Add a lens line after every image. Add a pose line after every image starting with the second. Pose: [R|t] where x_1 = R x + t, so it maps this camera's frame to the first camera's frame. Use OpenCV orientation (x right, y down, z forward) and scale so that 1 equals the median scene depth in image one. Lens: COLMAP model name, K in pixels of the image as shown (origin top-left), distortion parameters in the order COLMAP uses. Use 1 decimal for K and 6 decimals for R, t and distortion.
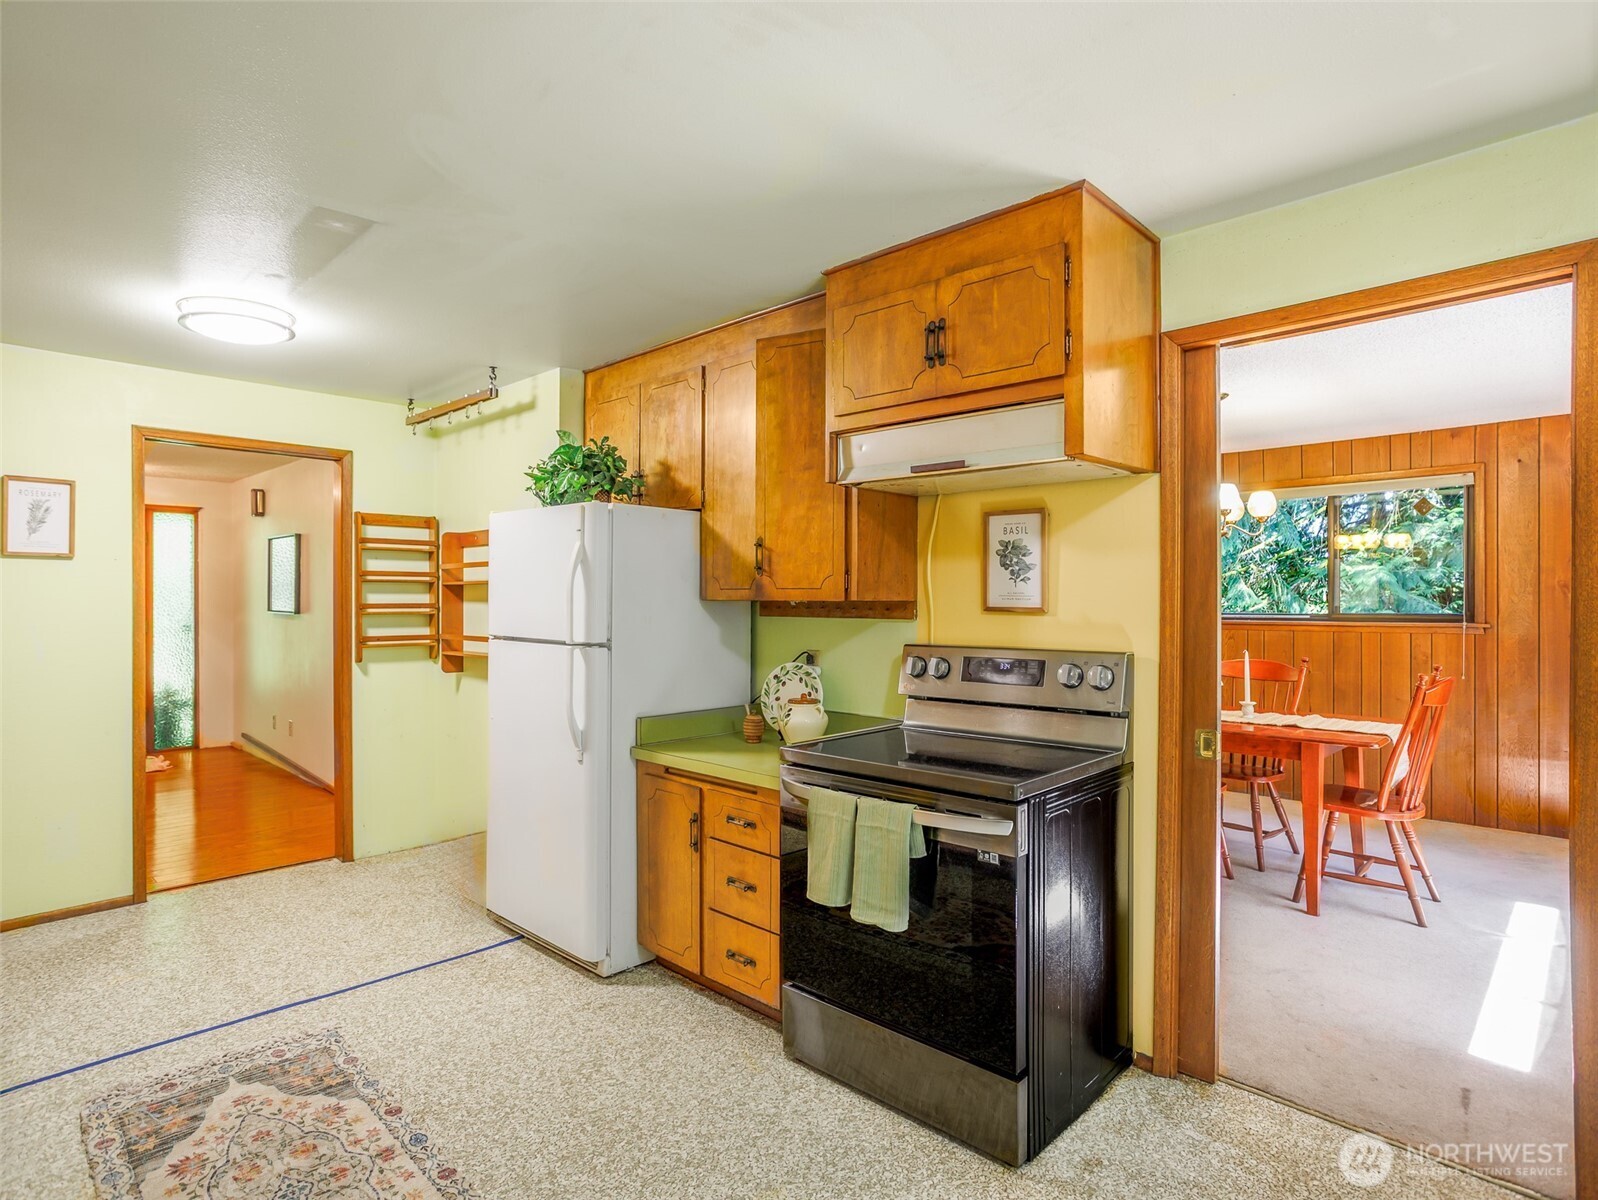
lens RADIAL K [[867.3, 0, 799.0], [0, 867.3, 600.0], [0, 0, 1]] dist [-0.043006, 0.025478]
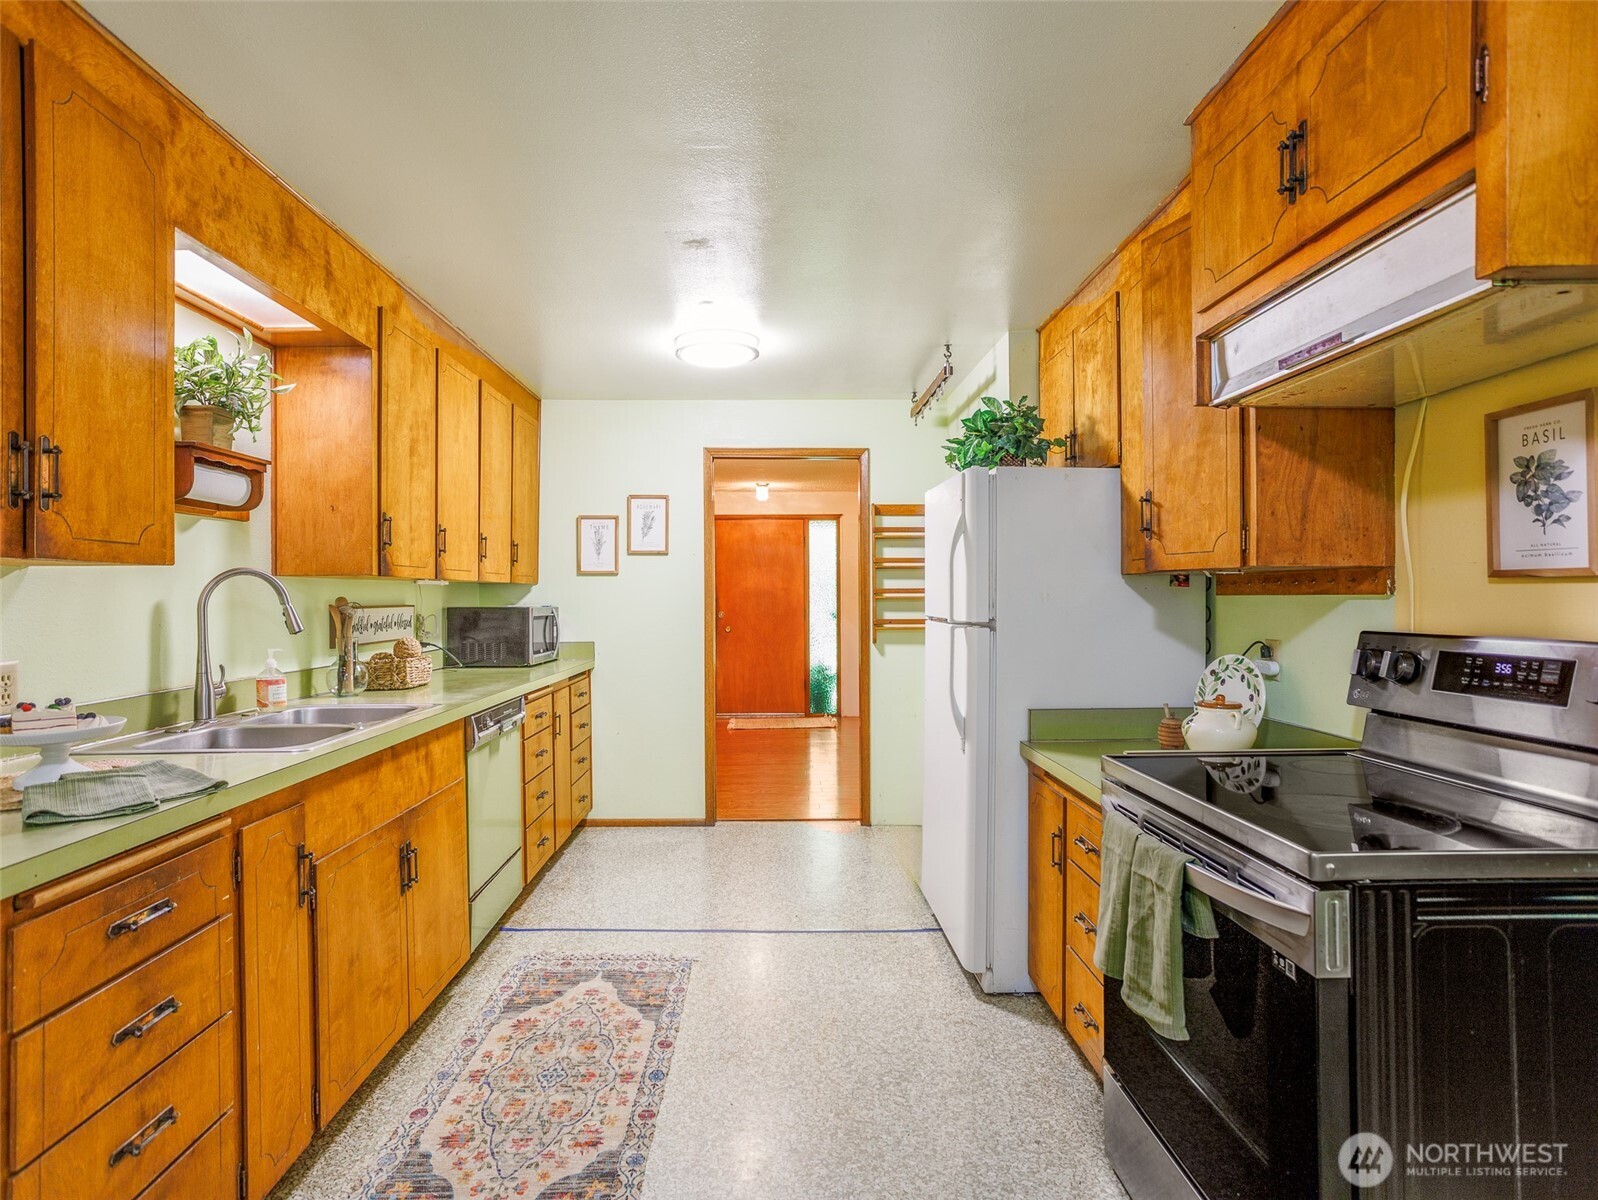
lens RADIAL K [[860.4, 0, 630.6], [0, 860.4, 586.2], [0, 0, 1]] dist [-0.049820, 0.024796]
pose [[0.716634, -0.005012, -0.697431, 0.173175], [0.004818, 0.999986, -0.002236, 0.015630], [0.697432, -0.001758, 0.716648, 0.140734]]
